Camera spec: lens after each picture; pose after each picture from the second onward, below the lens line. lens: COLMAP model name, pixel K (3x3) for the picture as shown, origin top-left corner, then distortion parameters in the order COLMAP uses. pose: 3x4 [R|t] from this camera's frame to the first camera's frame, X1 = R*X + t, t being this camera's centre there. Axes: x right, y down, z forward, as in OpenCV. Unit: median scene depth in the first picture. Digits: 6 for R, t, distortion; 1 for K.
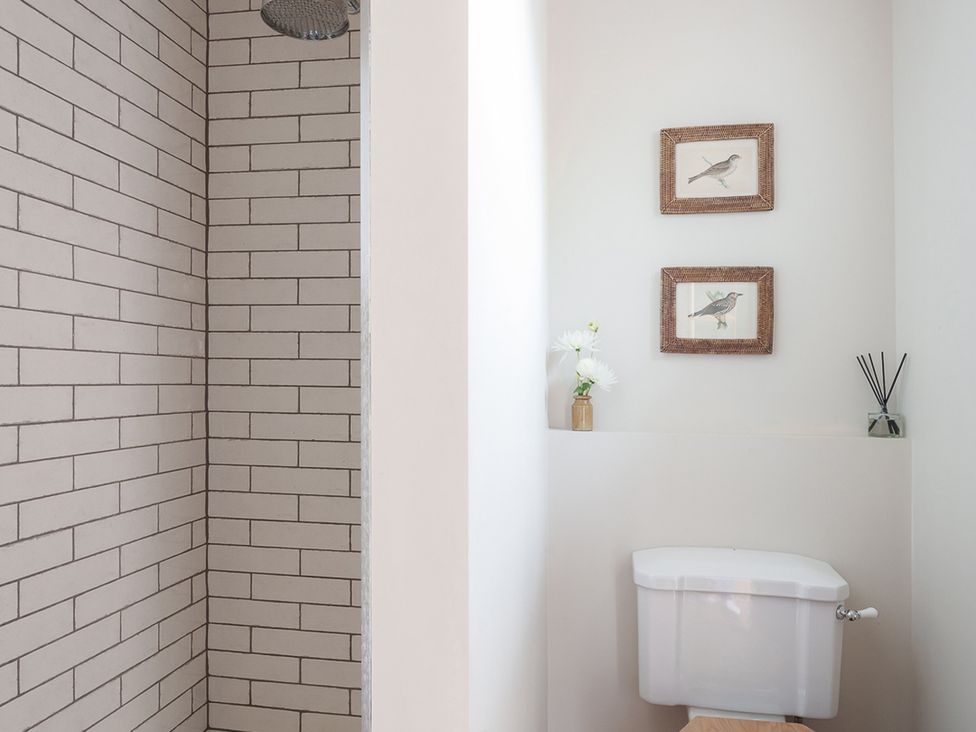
lens RADIAL K [[721.9, 0, 486.0], [0, 721.9, 374.0], [0, 0, 1]] dist [-0.001174, -0.001287]
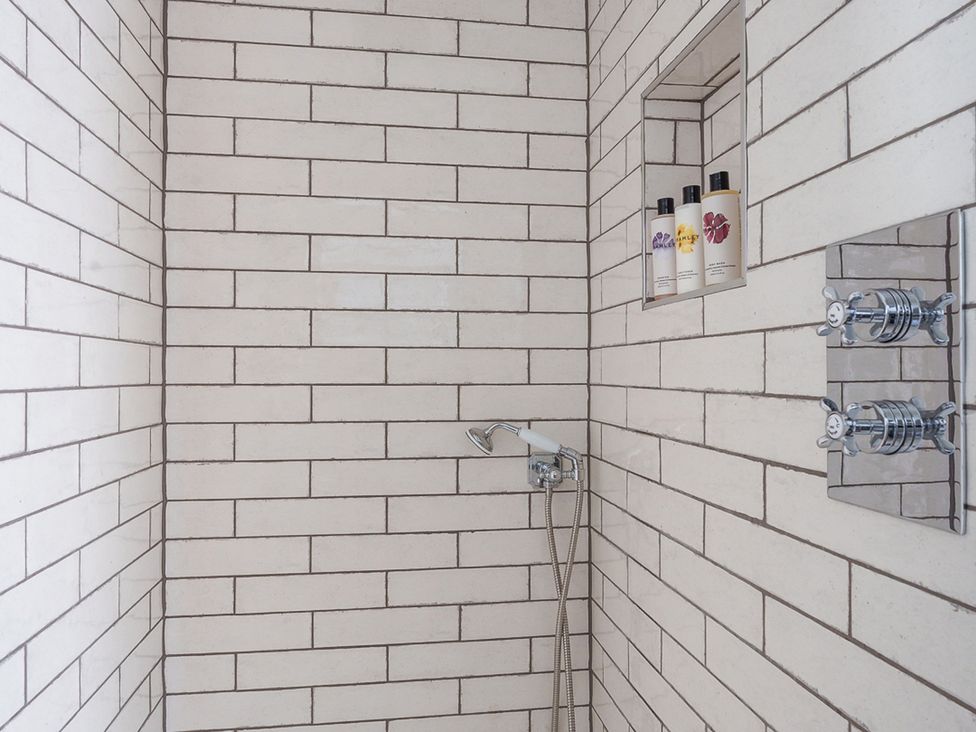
lens RADIAL K [[721.9, 0, 489.1], [0, 721.9, 362.7], [0, 0, 1]] dist [-0.001174, -0.001287]
pose [[0.949934, -0.005700, 0.312400, -0.315573], [0.008691, 0.999929, -0.008185, 0.002319], [-0.312331, 0.010490, 0.949915, 0.261525]]
